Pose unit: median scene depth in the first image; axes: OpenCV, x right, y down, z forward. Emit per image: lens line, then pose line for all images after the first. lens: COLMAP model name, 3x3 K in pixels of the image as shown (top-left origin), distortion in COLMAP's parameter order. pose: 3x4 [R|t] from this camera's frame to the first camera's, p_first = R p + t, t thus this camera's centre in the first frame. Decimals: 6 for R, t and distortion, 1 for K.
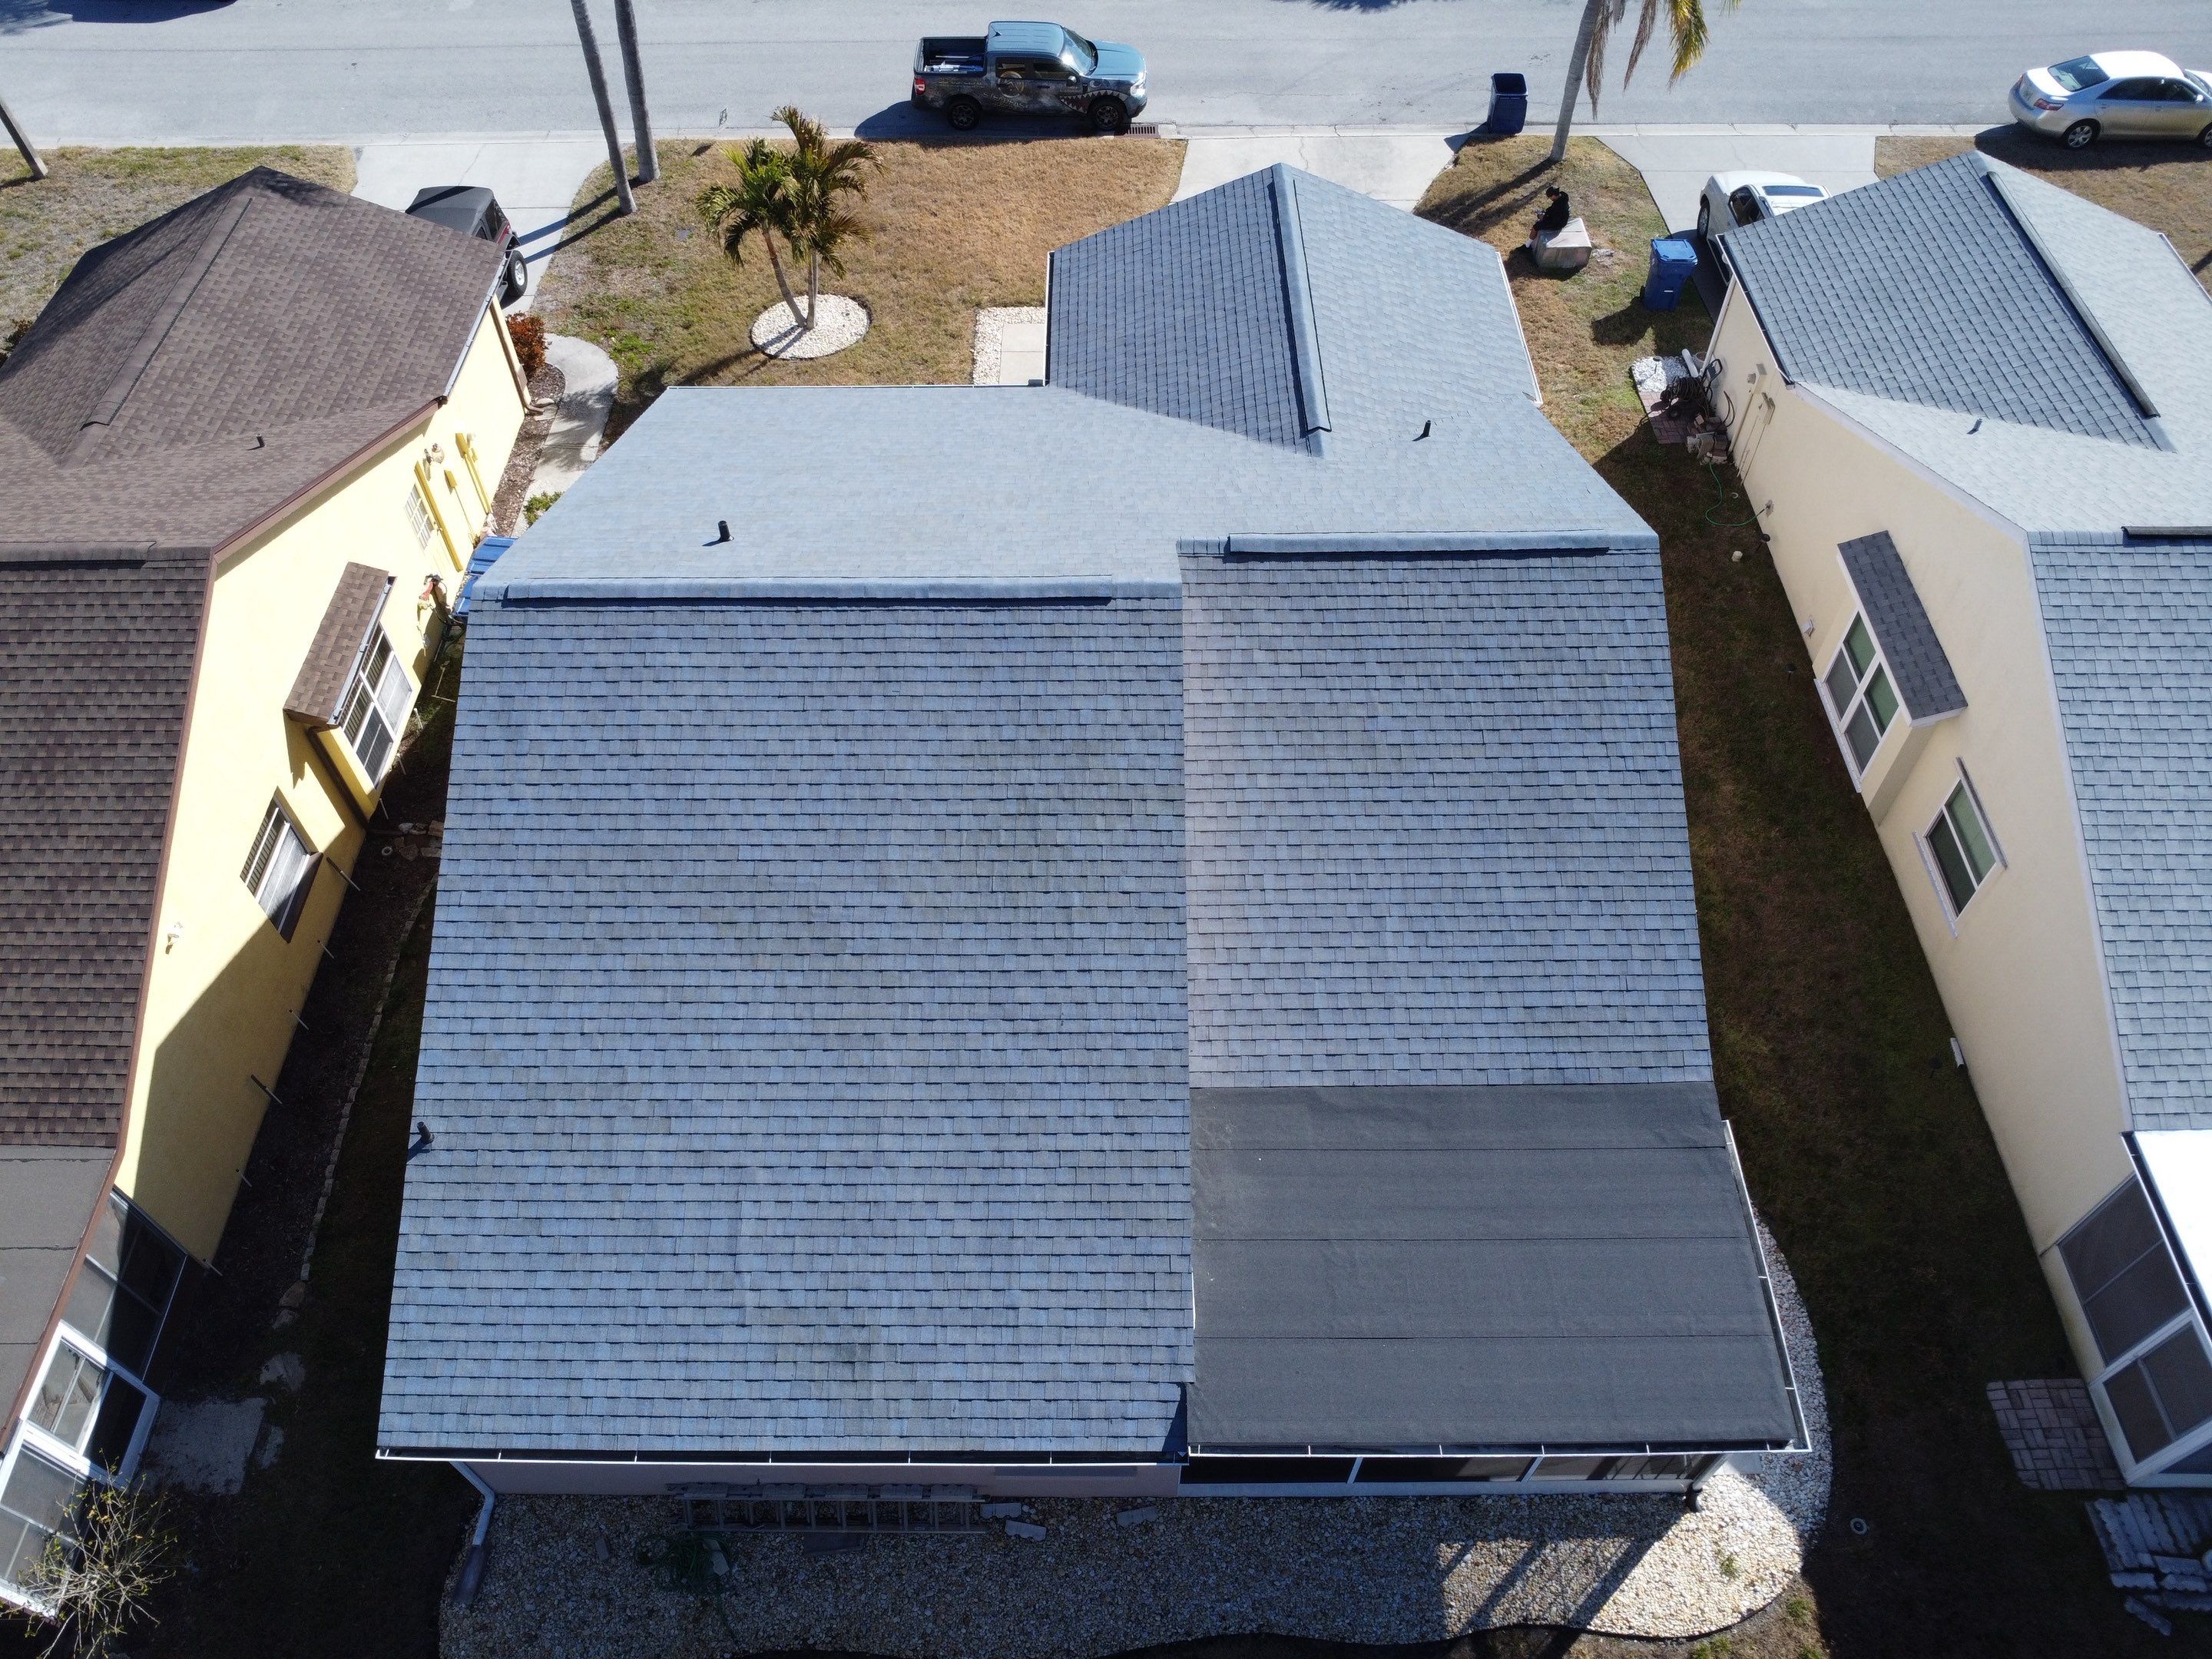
lens RADIAL K [[1603.2, 0, 1094.6], [0, 1603.2, 822.9], [0, 0, 1]] dist [-0.033383, -0.002993]
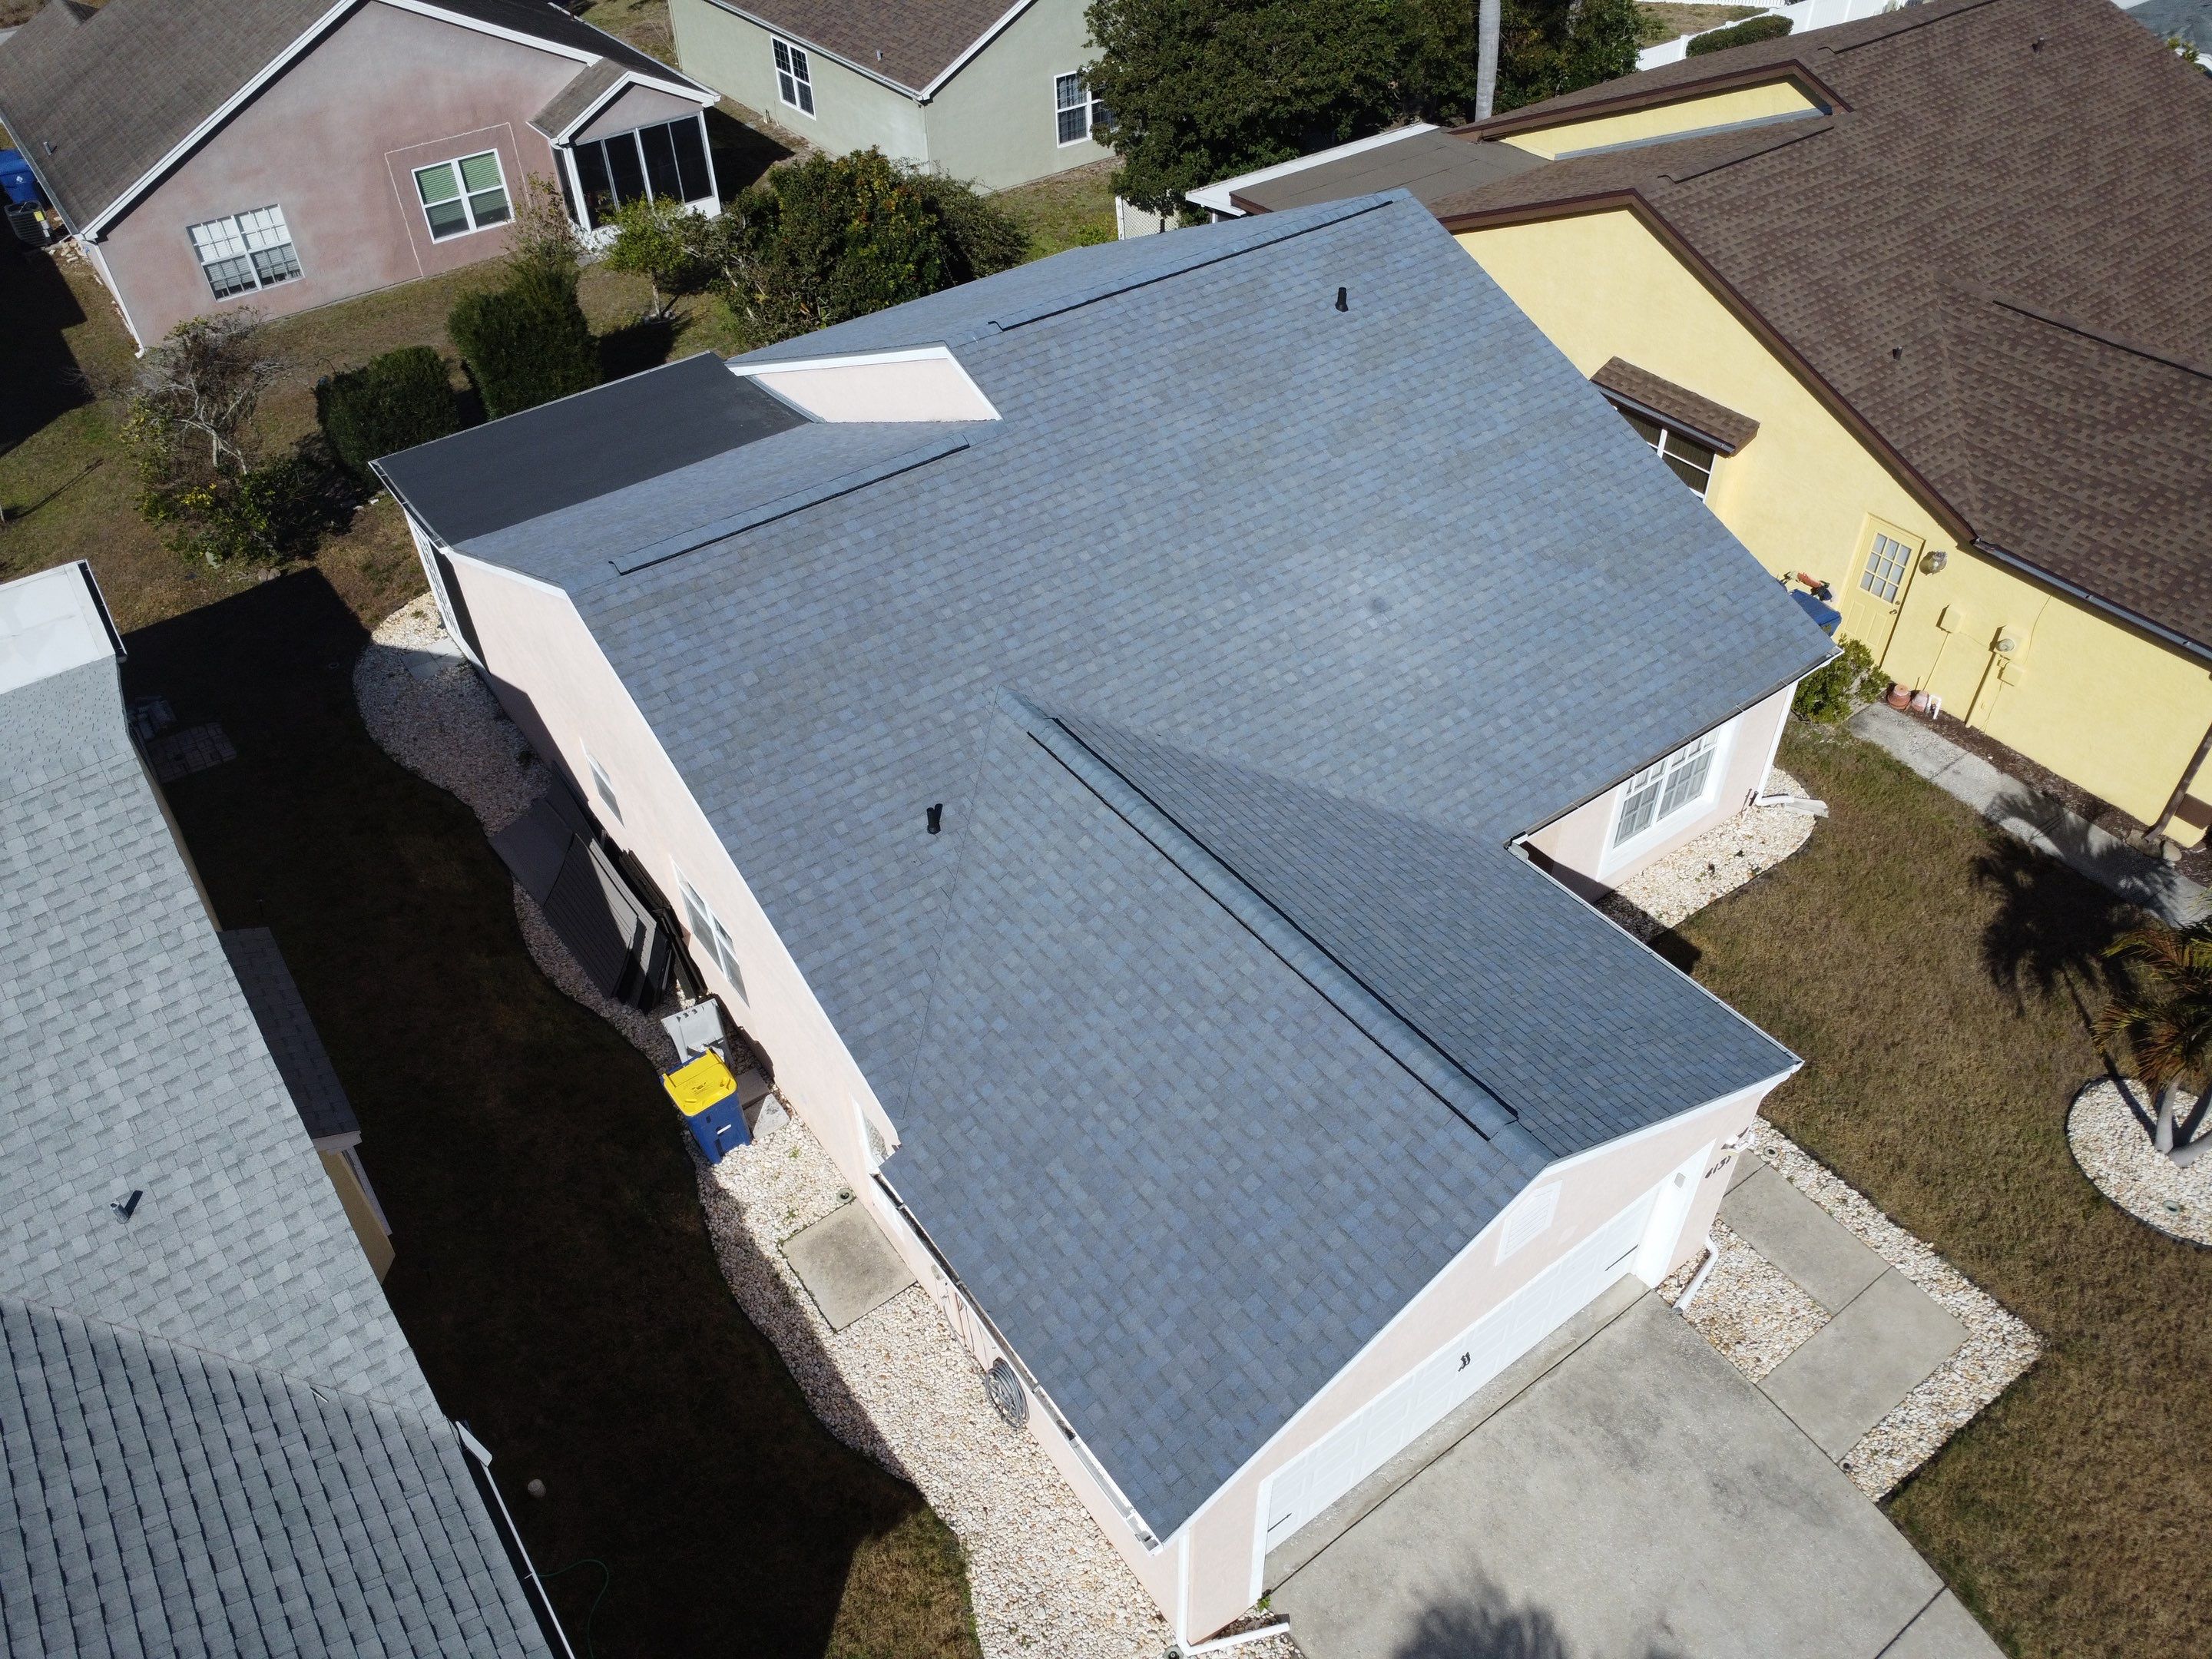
lens RADIAL K [[1603.2, 0, 1097.4], [0, 1603.2, 816.6], [0, 0, 1]] dist [-0.033383, -0.002993]
pose [[-0.809946, 0.416272, -0.413165, 0.568765], [-0.431726, 0.053672, 0.900407, -1.186917], [0.396989, 0.907655, 0.136244, 1.186596]]
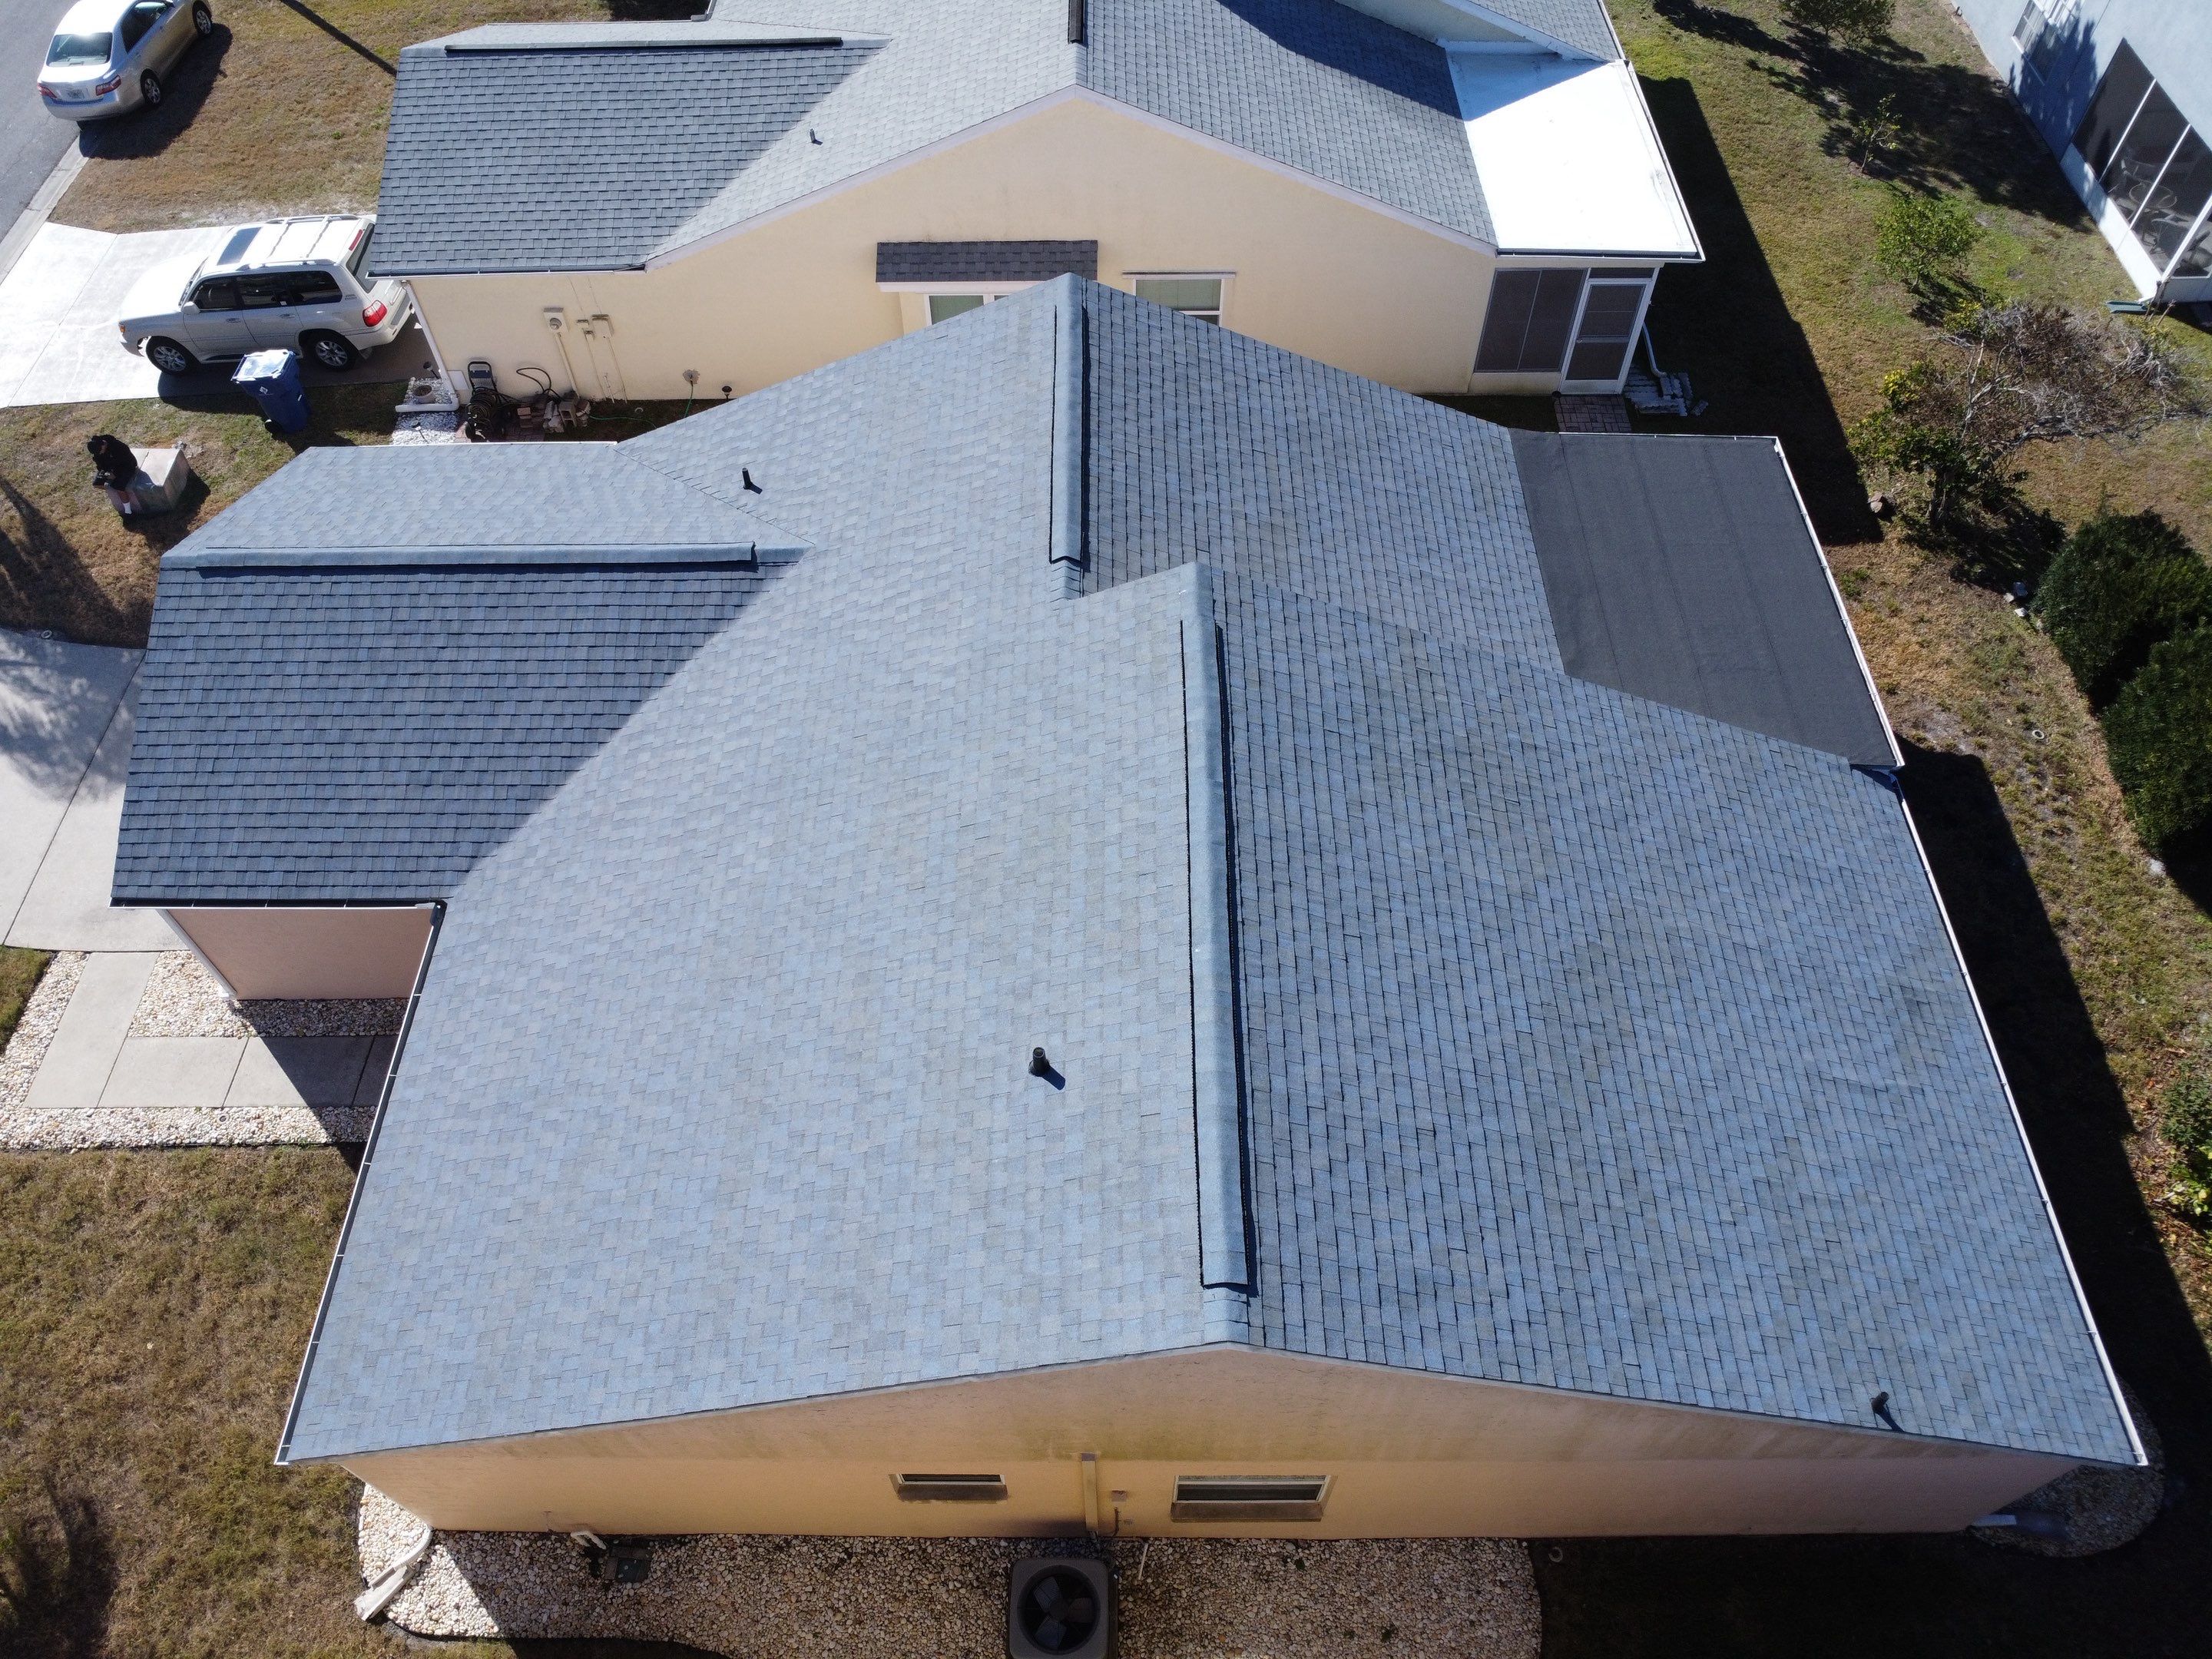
lens RADIAL K [[1603.2, 0, 1095.9], [0, 1603.2, 819.9], [0, 0, 1]] dist [-0.033383, -0.002993]
pose [[0.002652, -0.796023, 0.605261, -0.611308], [0.788508, 0.373914, 0.488307, -0.581289], [-0.615018, 0.475958, 0.628662, 0.527962]]
